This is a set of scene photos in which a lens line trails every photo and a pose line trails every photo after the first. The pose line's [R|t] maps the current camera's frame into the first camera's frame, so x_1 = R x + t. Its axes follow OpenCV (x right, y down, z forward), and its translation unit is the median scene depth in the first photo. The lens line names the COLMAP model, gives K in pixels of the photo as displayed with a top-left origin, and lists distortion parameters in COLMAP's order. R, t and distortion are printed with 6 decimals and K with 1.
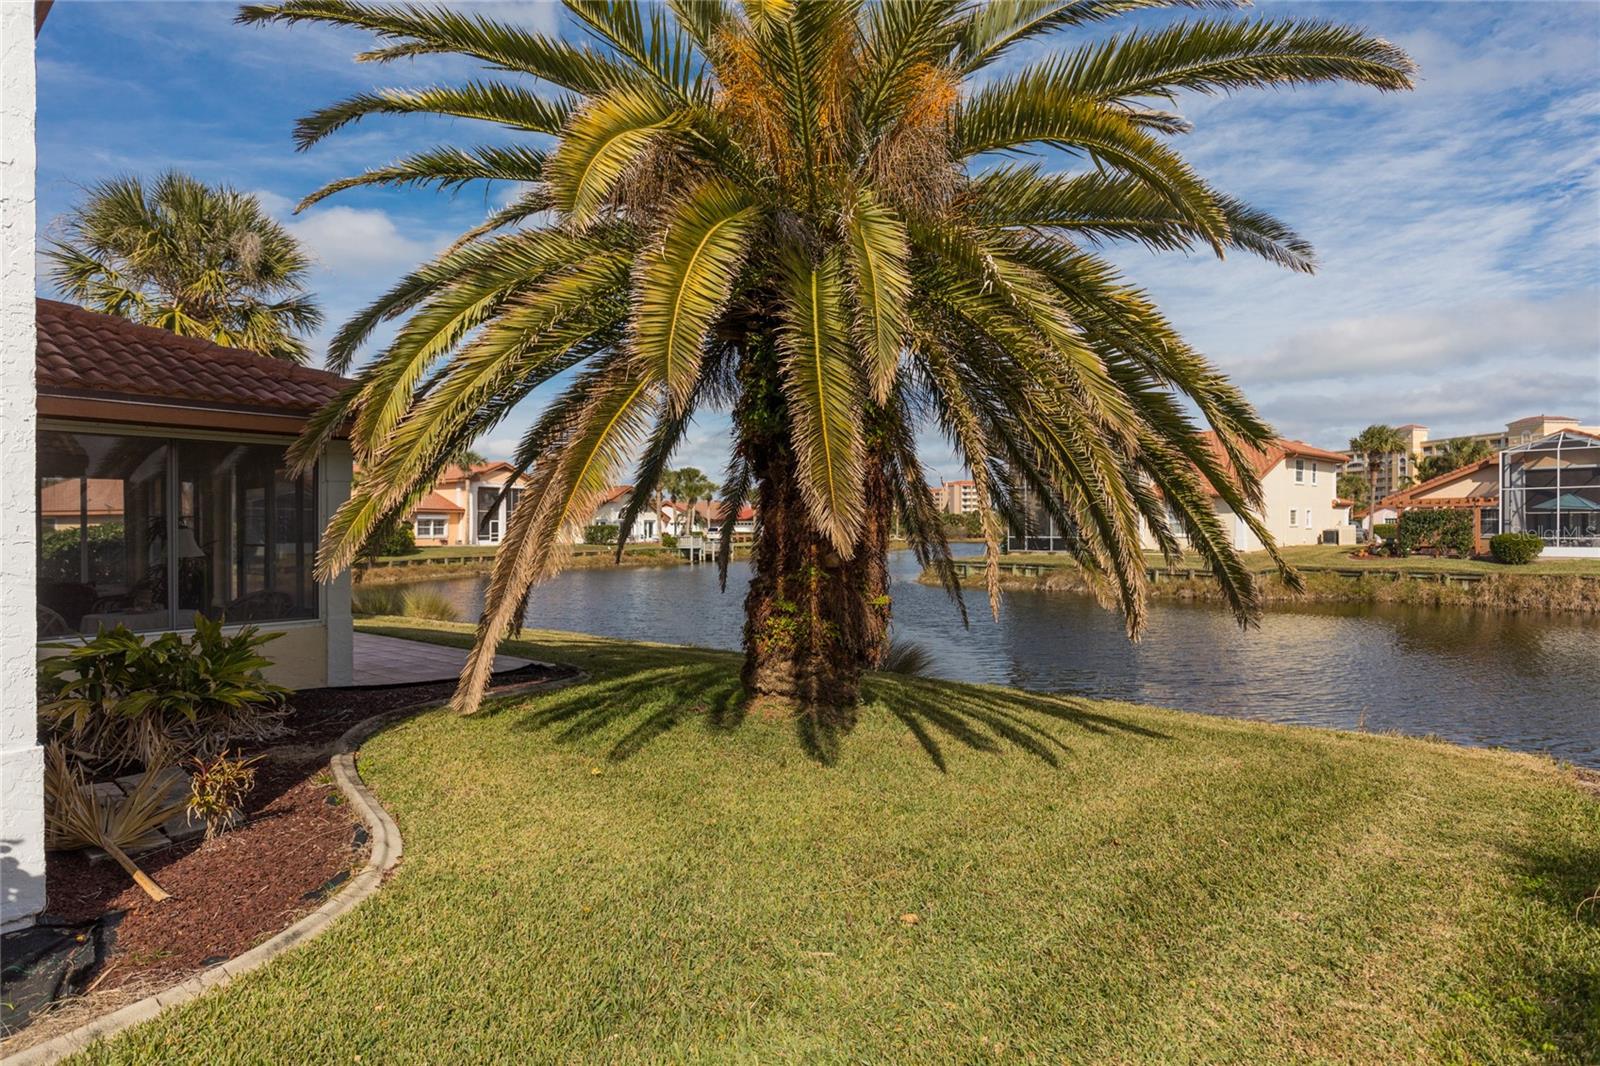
lens RADIAL K [[848.3, 0, 800.0], [0, 848.3, 533.0], [0, 0, 1]] dist [-0.001618, -0.000255]
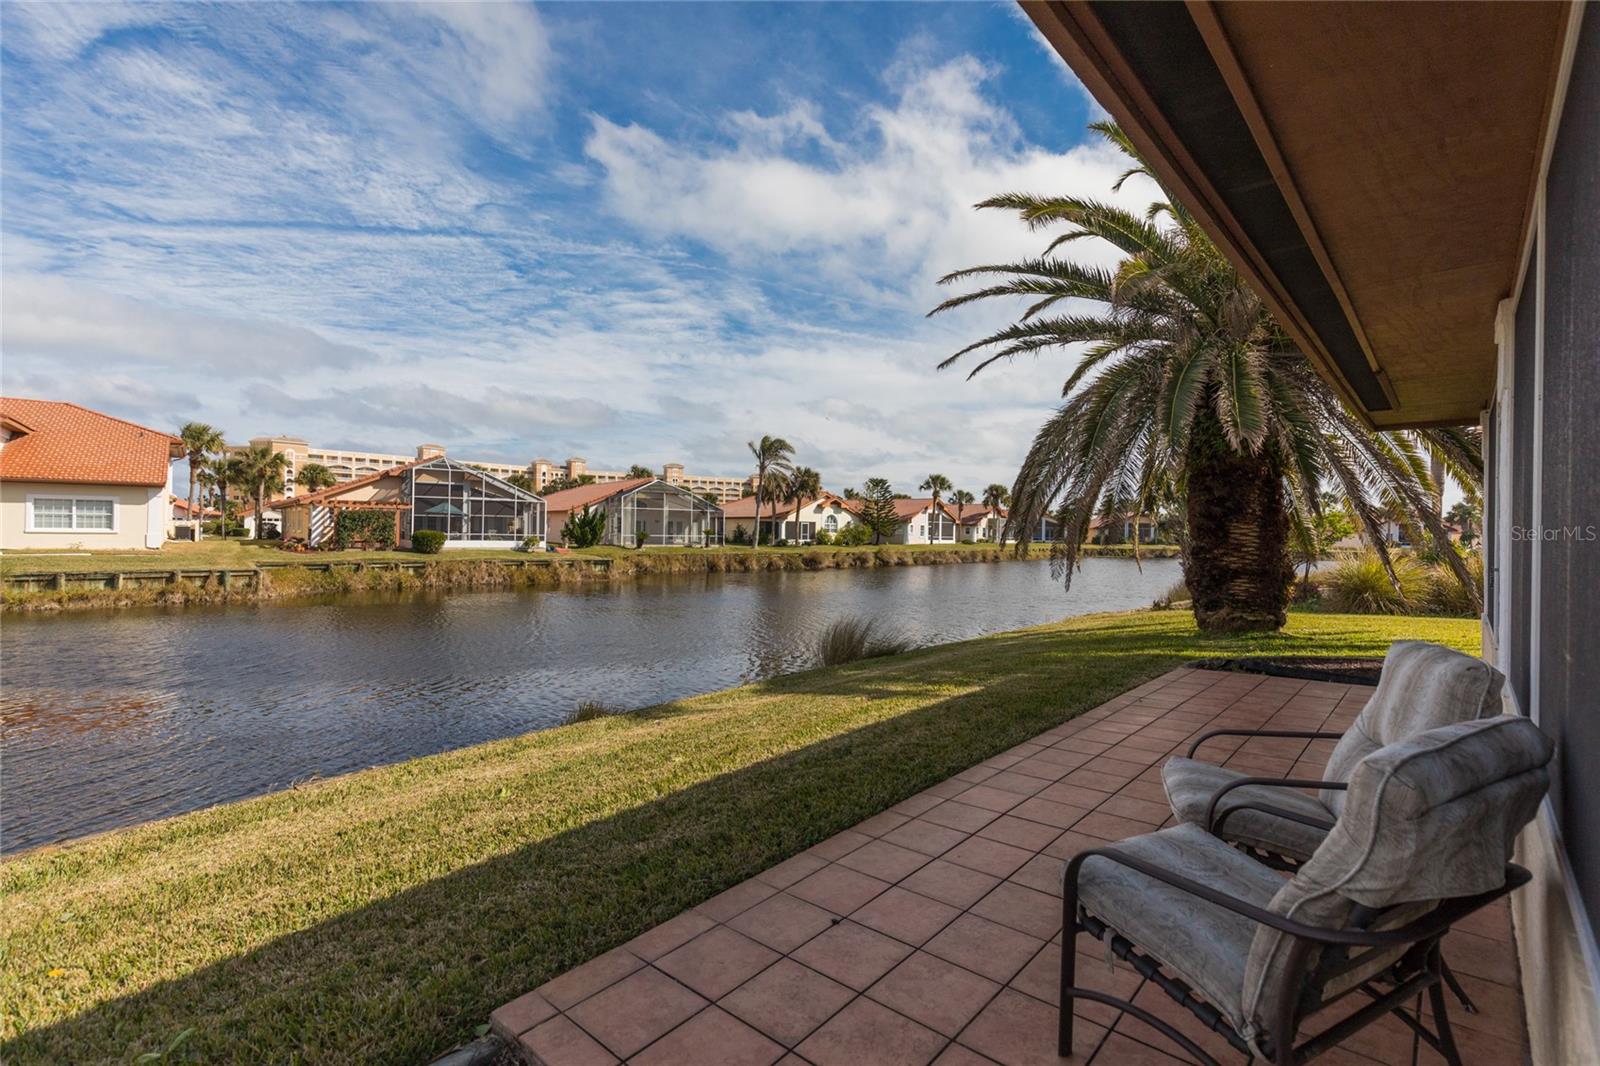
lens RADIAL K [[724.2, 0, 819.1], [0, 724.2, 529.3], [0, 0, 1]] dist [0.002334, 0.000173]
pose [[0.013257, 0.007768, 0.999882, -0.143119], [-0.006565, 0.999949, -0.007682, 0.001514], [-0.999891, -0.006462, 0.013307, 0.183143]]
